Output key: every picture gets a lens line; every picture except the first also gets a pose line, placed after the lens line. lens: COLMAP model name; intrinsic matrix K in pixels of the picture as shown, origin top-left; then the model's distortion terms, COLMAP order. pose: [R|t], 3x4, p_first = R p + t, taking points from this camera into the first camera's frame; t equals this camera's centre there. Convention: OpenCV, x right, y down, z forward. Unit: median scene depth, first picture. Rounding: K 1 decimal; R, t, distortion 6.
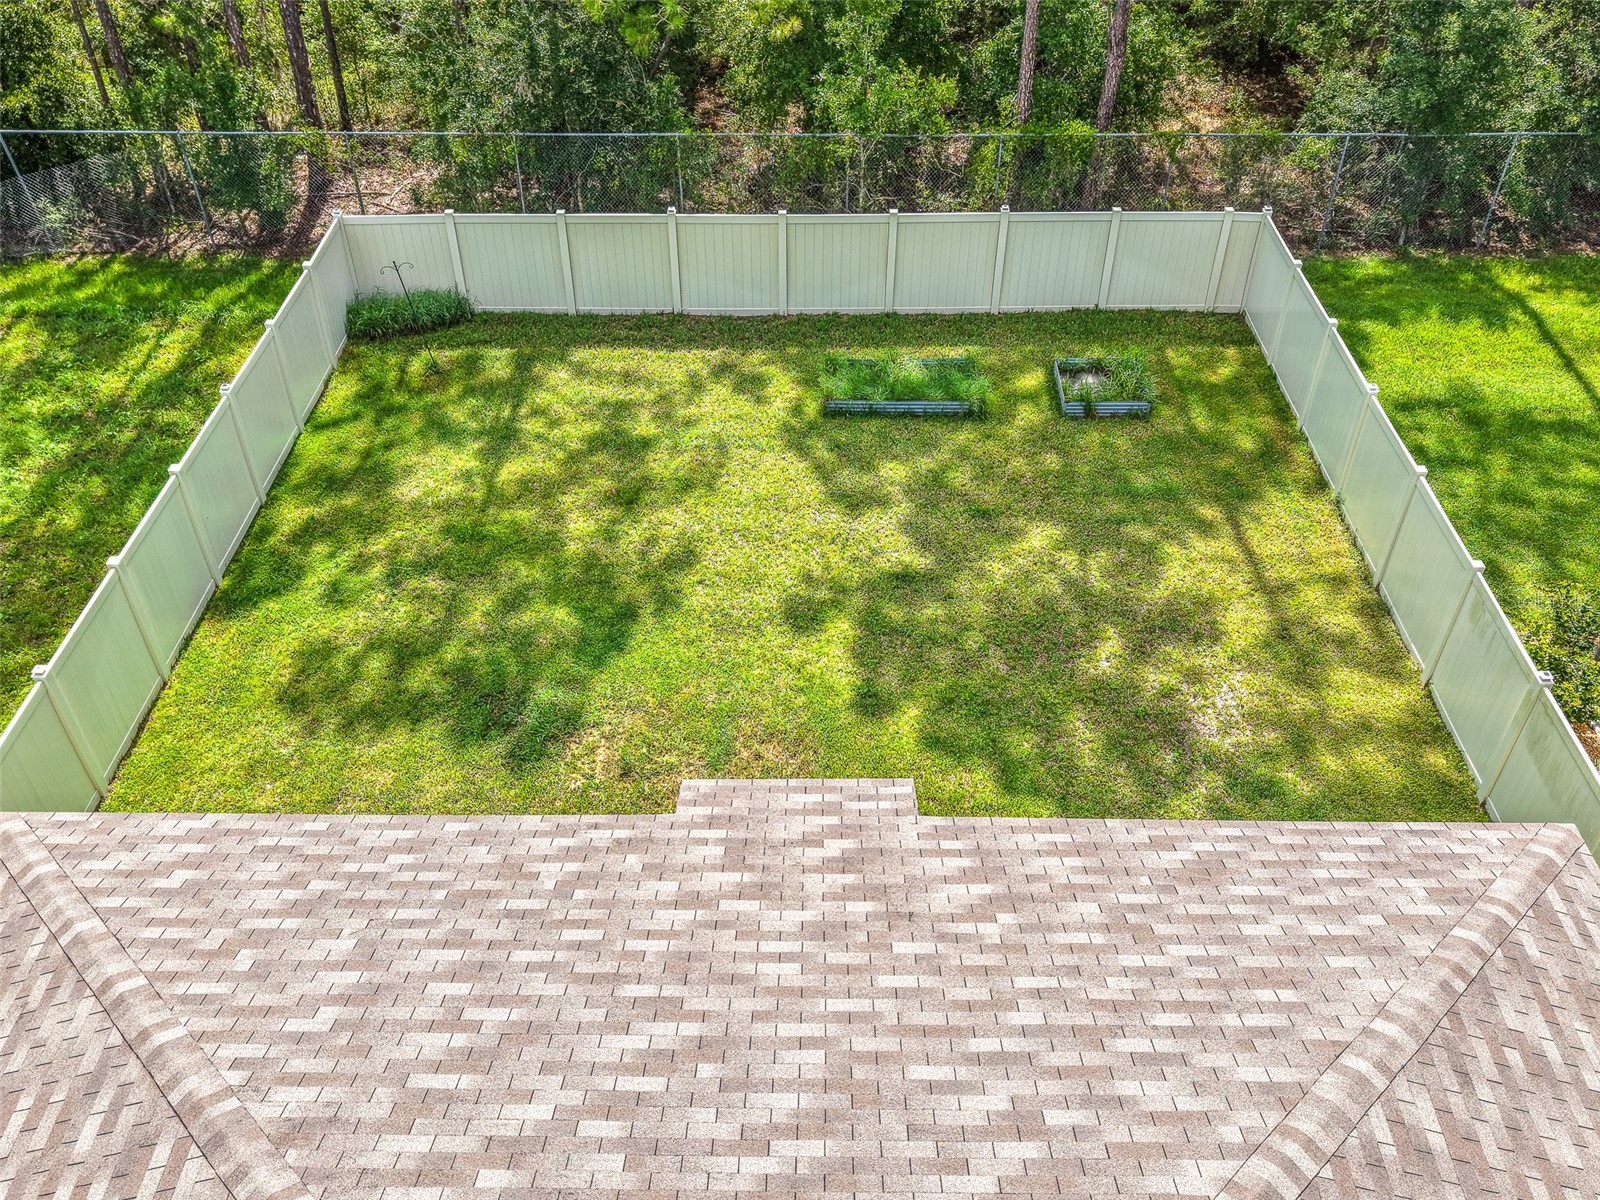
lens RADIAL K [[1313.3, 0, 800.0], [0, 1313.3, 600.0], [0, 0, 1]] dist [0.033457, 0.000436]
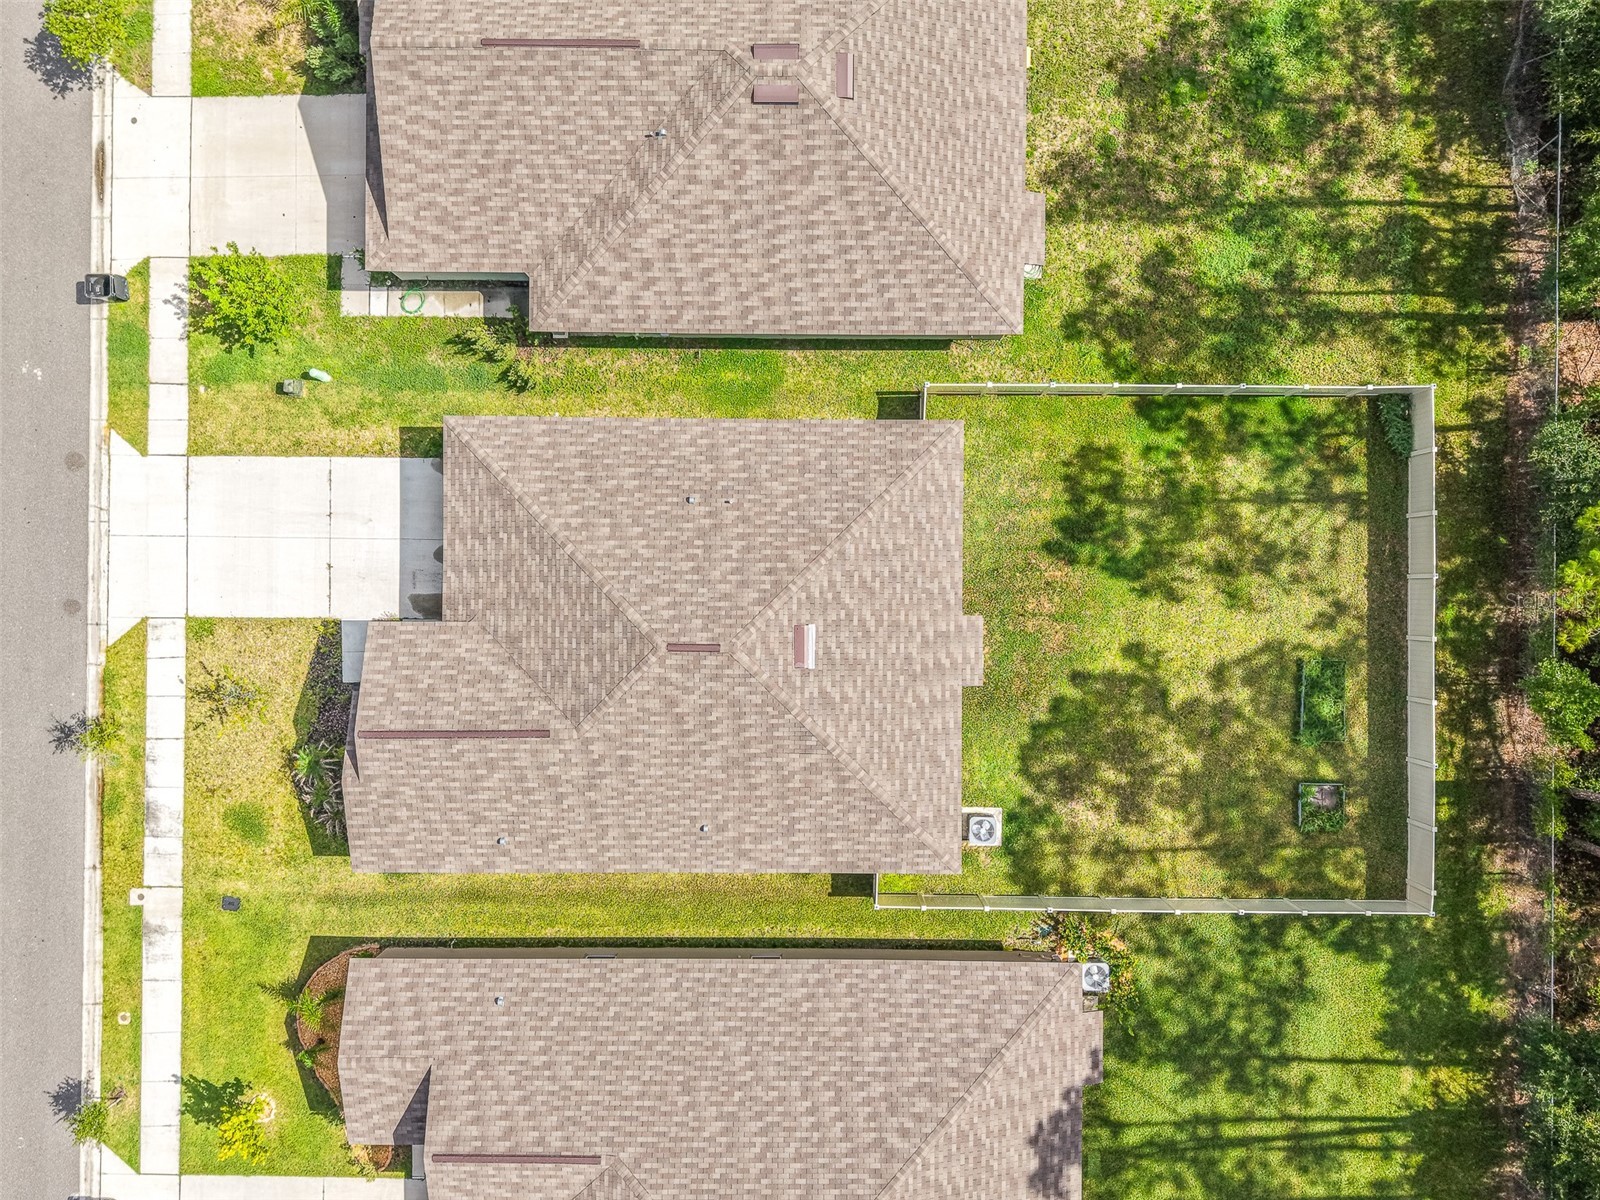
lens RADIAL K [[1088.5, 0, 800.0], [0, 1088.5, 600.0], [0, 0, 1]] dist [0.002562, -0.000082]
pose [[0.002572, 0.999639, -0.026746, -0.034999], [-0.674817, 0.021473, 0.737672, -0.937270], [0.737980, 0.016151, 0.674629, -0.701596]]
